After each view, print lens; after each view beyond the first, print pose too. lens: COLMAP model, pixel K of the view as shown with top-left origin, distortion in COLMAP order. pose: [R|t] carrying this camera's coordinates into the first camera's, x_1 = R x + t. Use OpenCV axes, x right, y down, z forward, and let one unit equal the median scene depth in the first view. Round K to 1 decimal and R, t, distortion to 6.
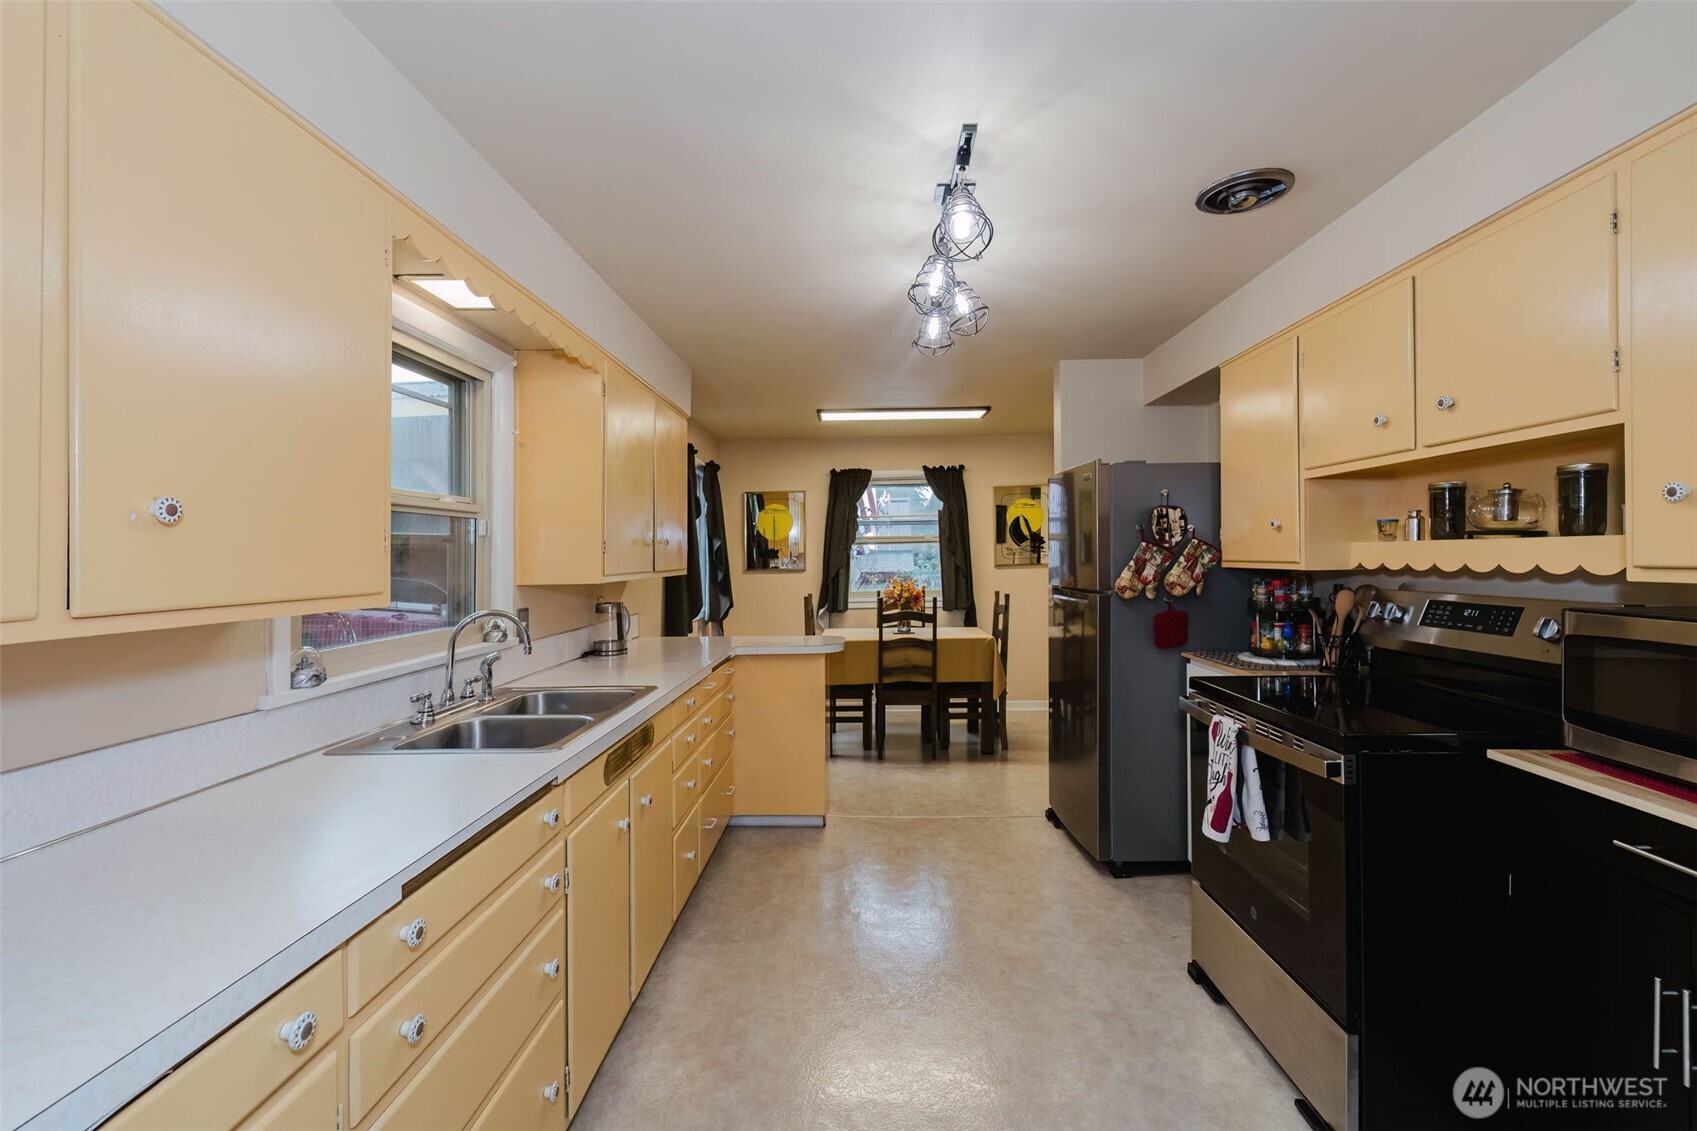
lens RADIAL K [[723.7, 0, 848.2], [0, 723.7, 561.9], [0, 0, 1]] dist [-0.006295, -0.000007]
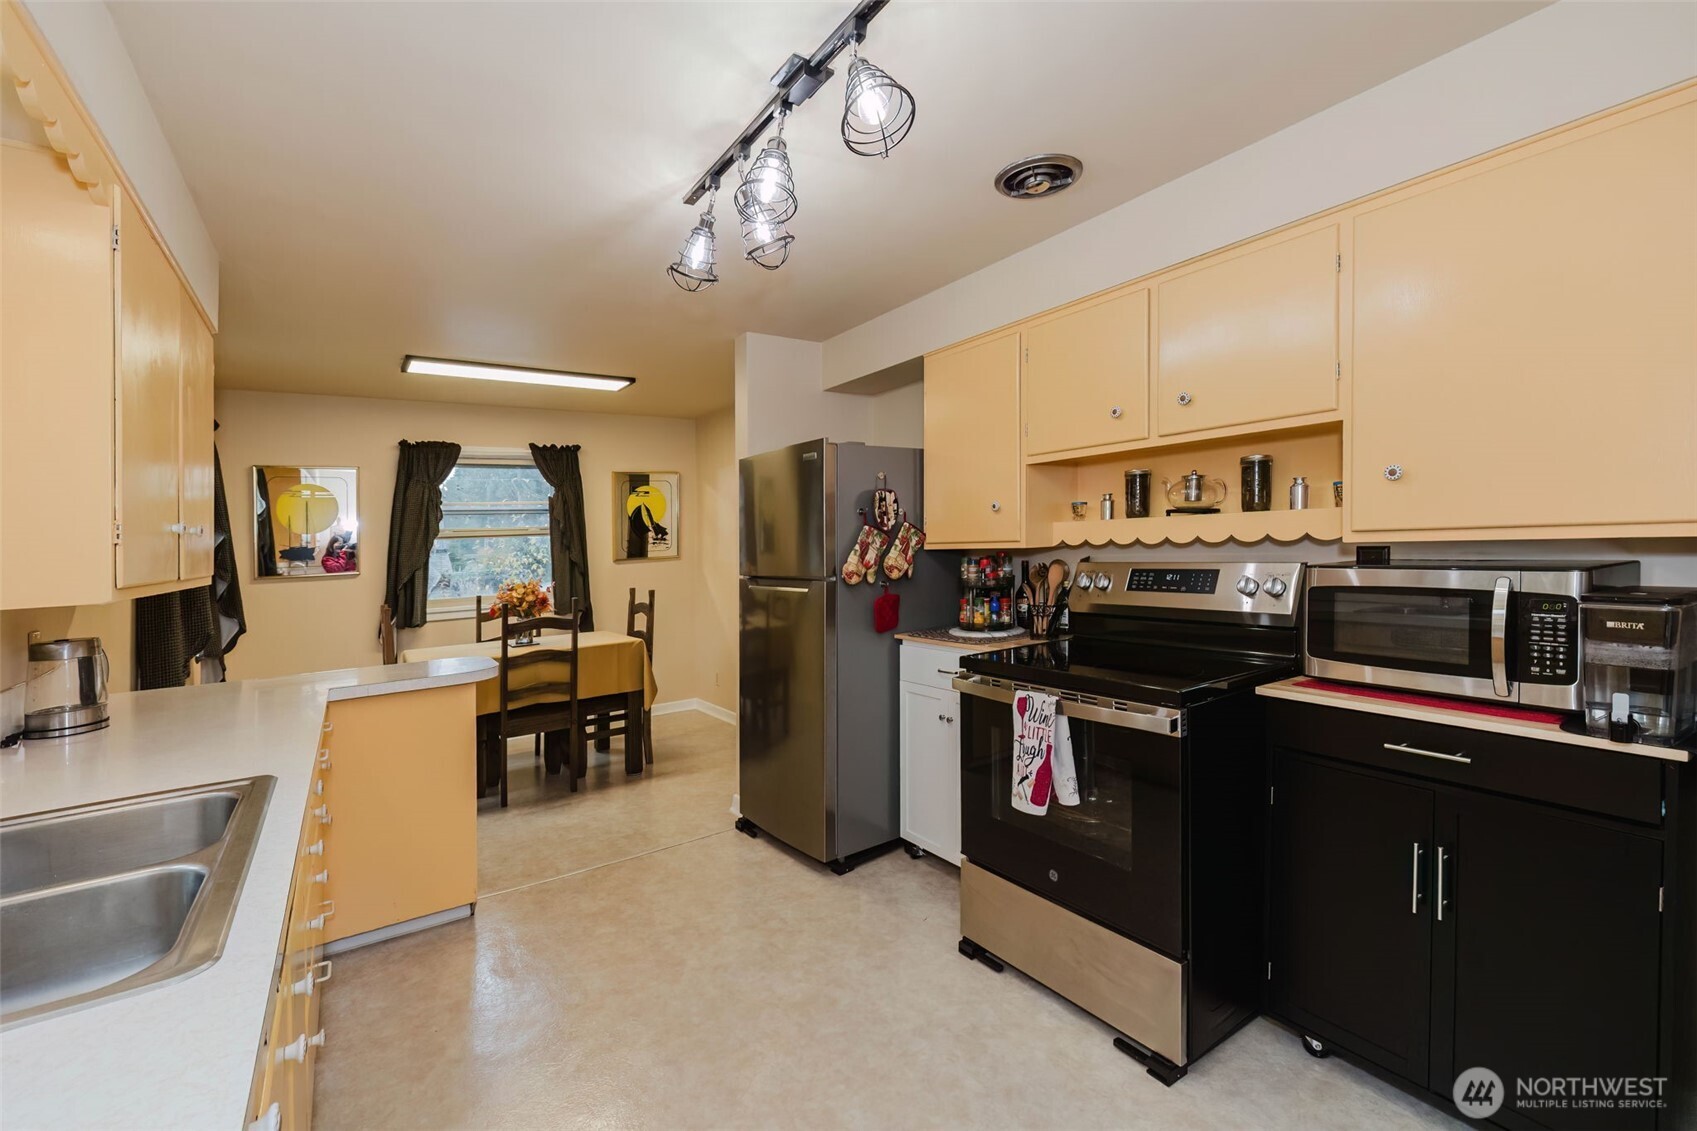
lens RADIAL K [[723.7, 0, 847.5], [0, 723.7, 554.5], [0, 0, 1]] dist [-0.006295, -0.000007]
pose [[0.807679, -0.027435, 0.588984, -0.188785], [0.031255, 0.999505, 0.003696, 0.007294], [-0.588793, 0.015423, 0.808137, 0.221366]]
